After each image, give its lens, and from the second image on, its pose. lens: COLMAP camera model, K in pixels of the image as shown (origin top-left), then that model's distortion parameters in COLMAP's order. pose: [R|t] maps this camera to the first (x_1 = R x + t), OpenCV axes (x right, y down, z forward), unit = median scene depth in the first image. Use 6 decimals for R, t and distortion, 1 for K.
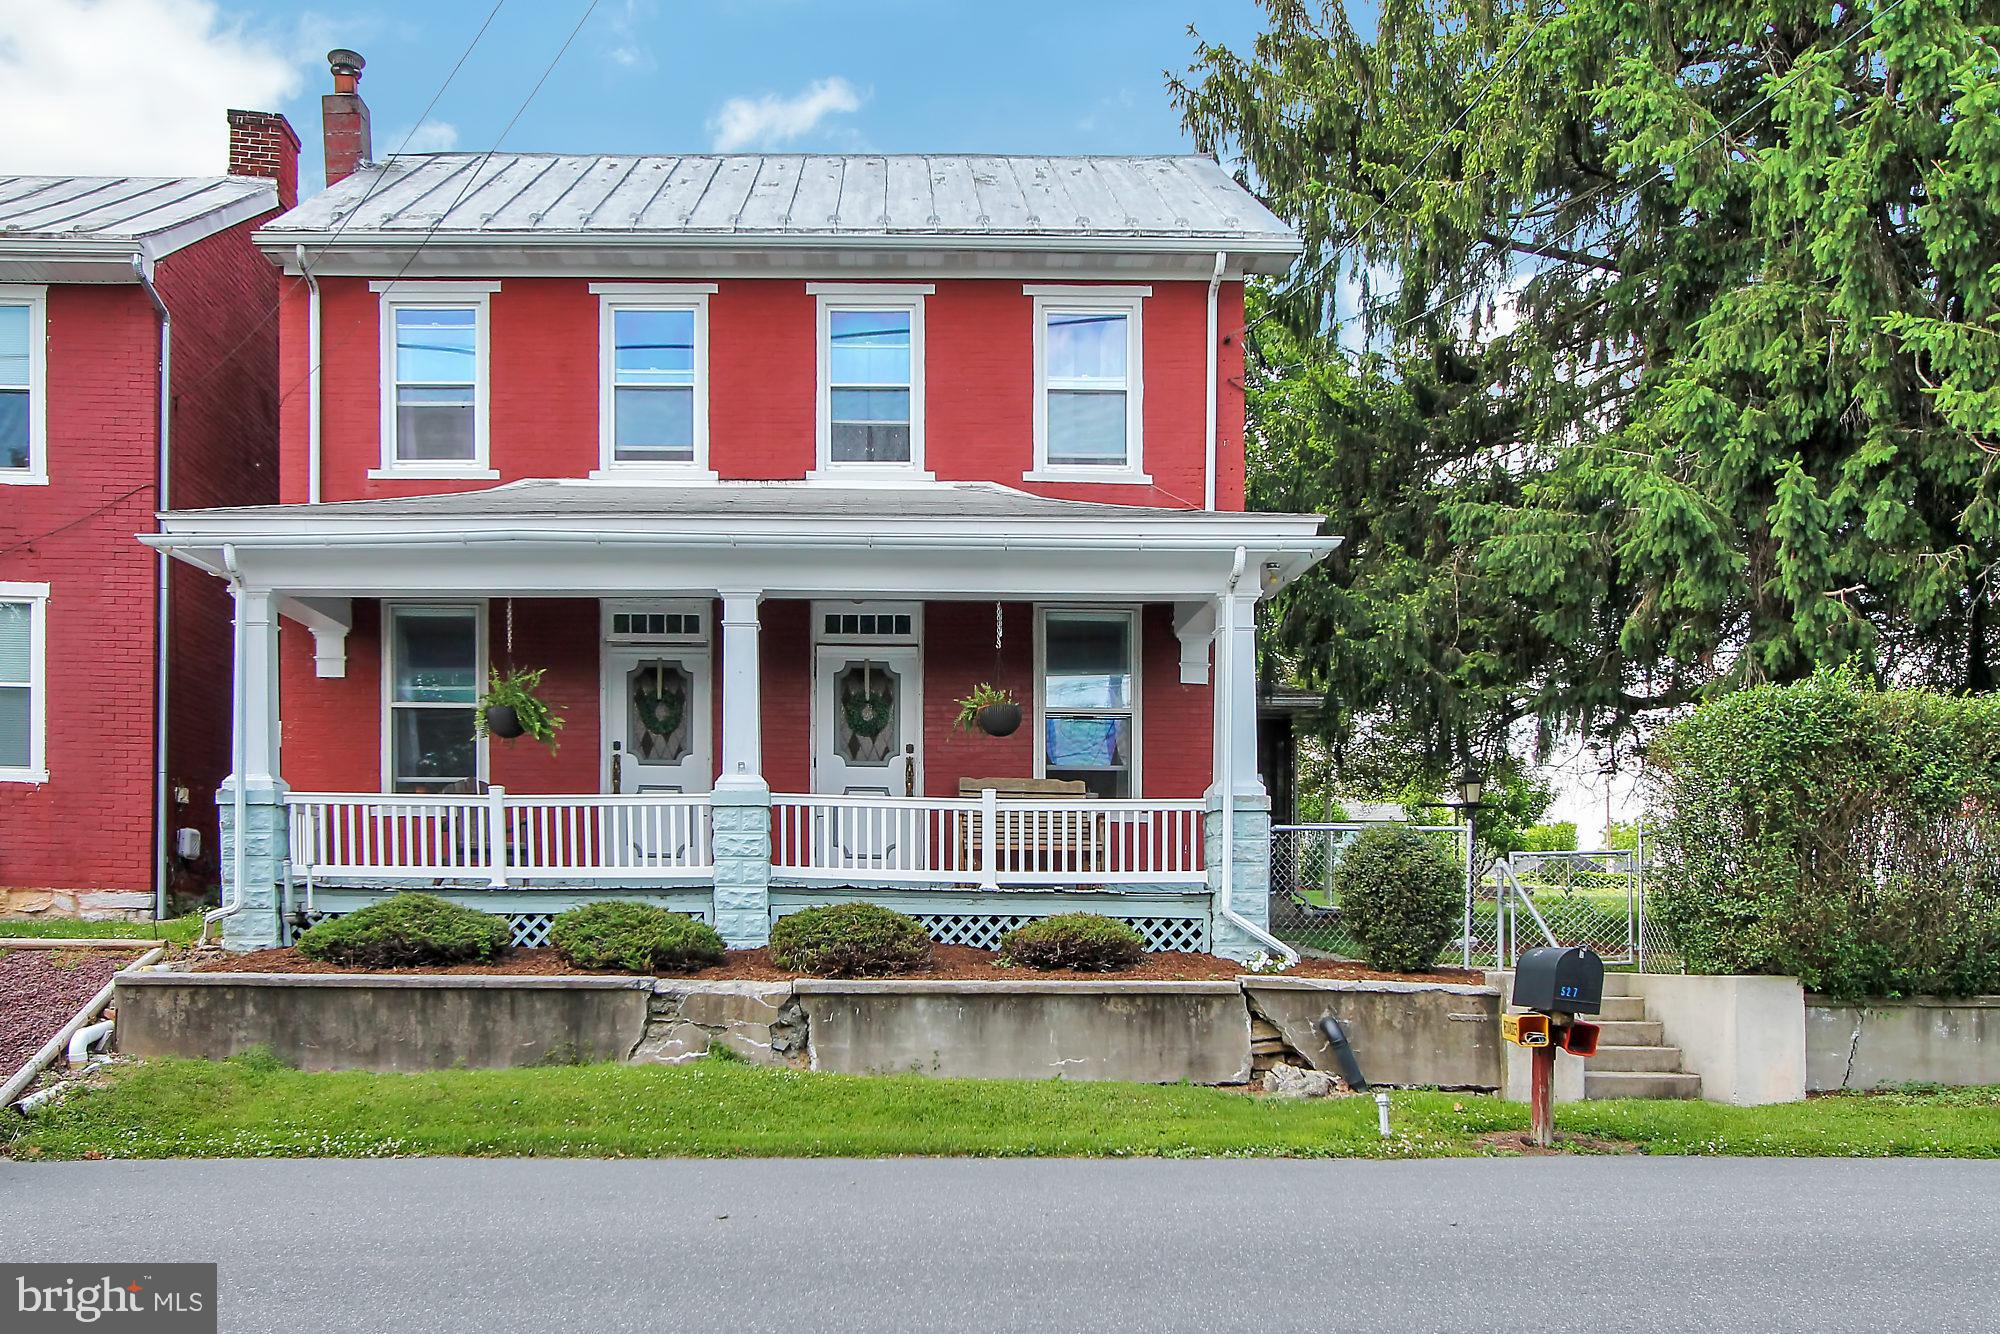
lens RADIAL K [[1636.9, 0, 995.9], [0, 1636.9, 657.2], [0, 0, 1]] dist [-0.003234, 0.032763]
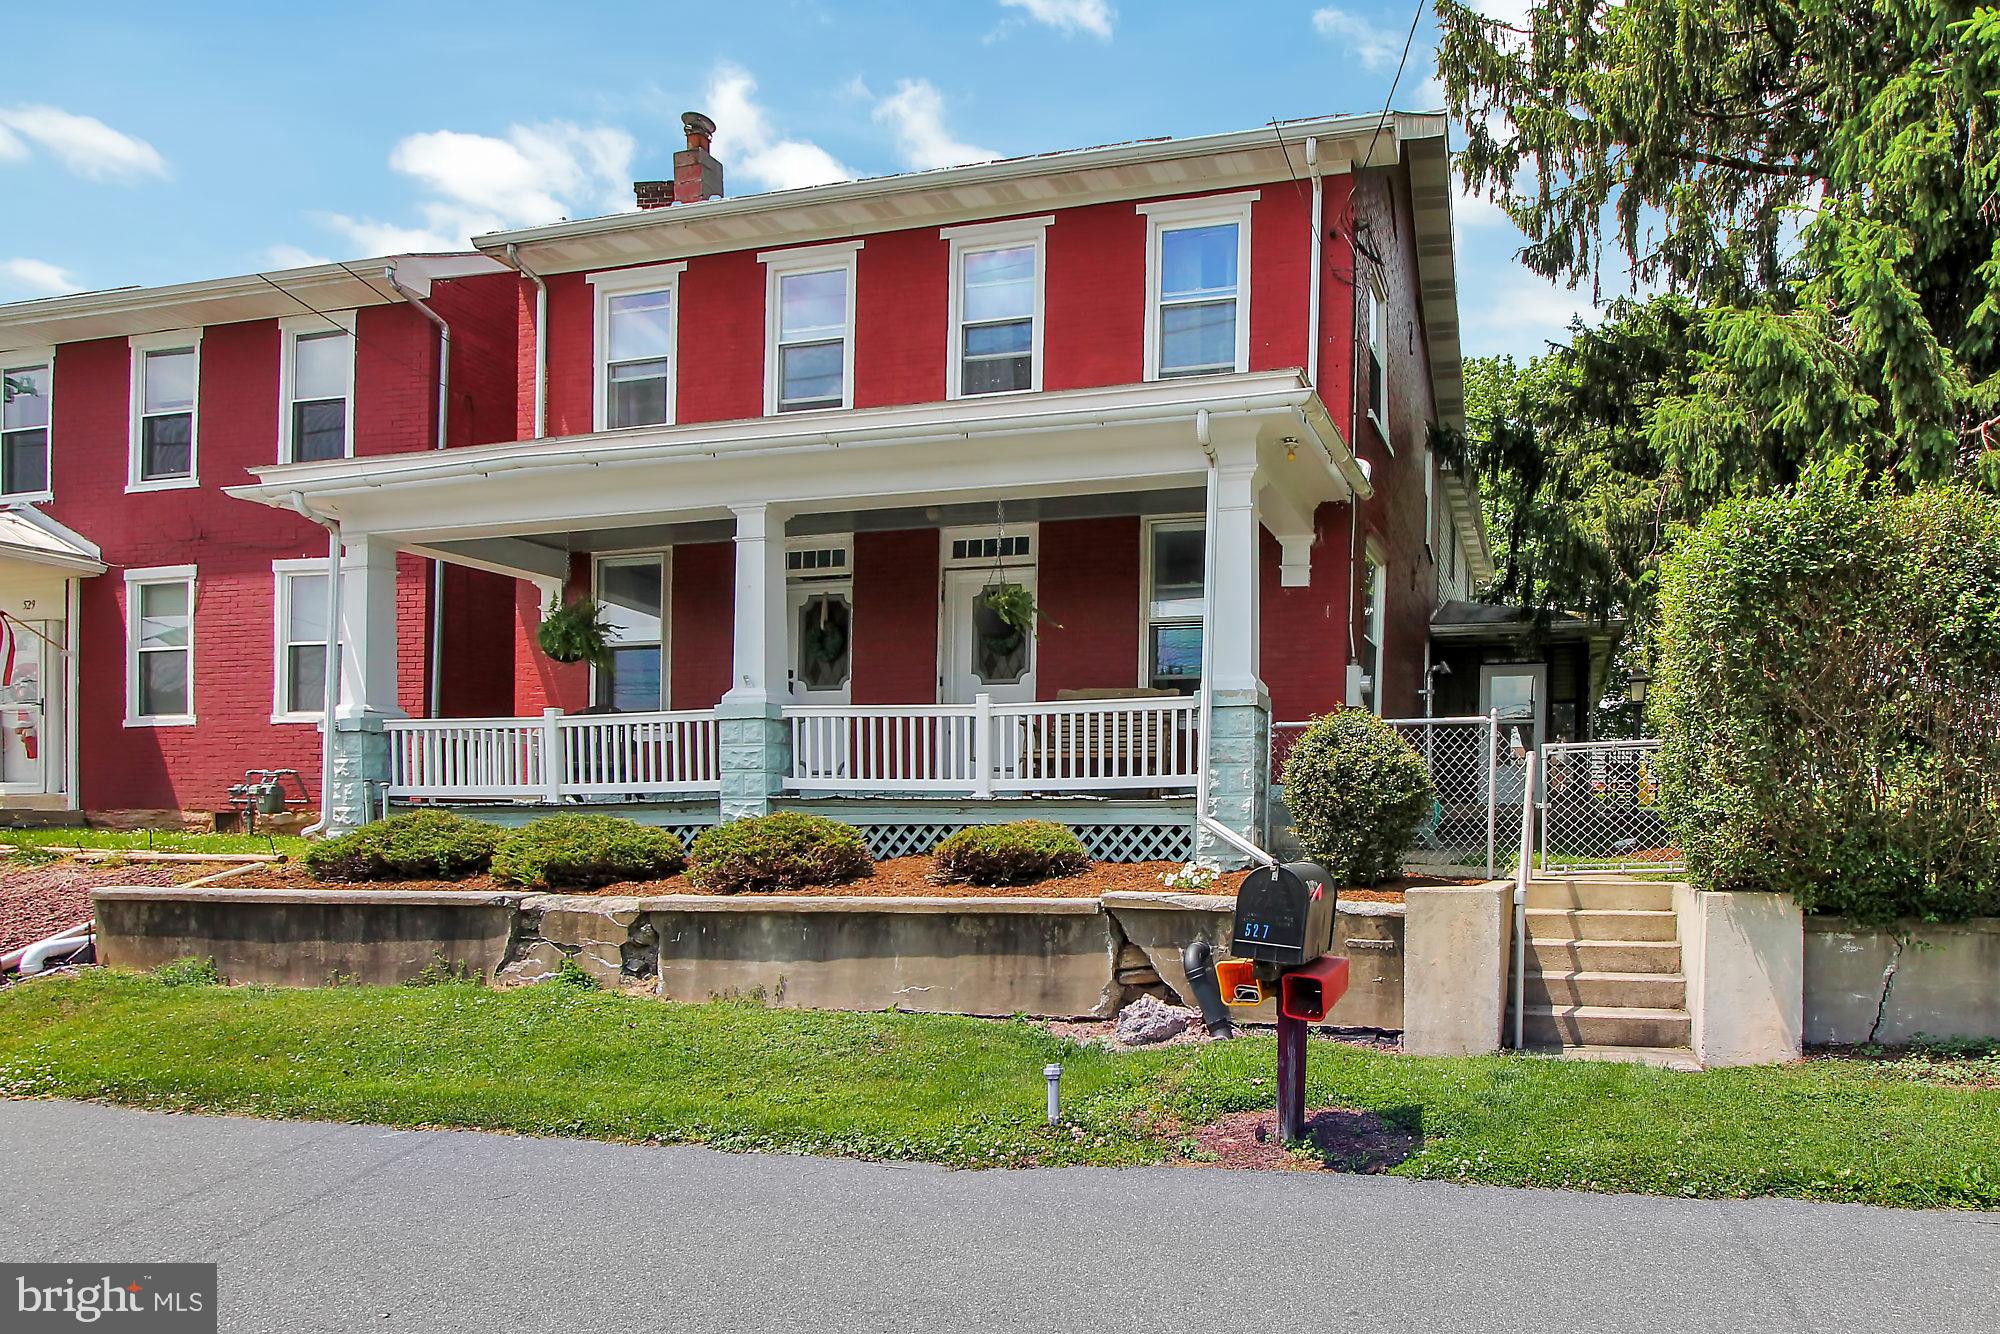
lens RADIAL K [[1385.3, 0, 998.3], [0, 1385.3, 679.7], [0, 0, 1]] dist [-0.004242, -0.008868]
pose [[0.973620, -0.036387, -0.225257, 0.245745], [0.048206, 0.997722, 0.047188, 0.045139], [0.223026, -0.056802, 0.973156, 0.276861]]
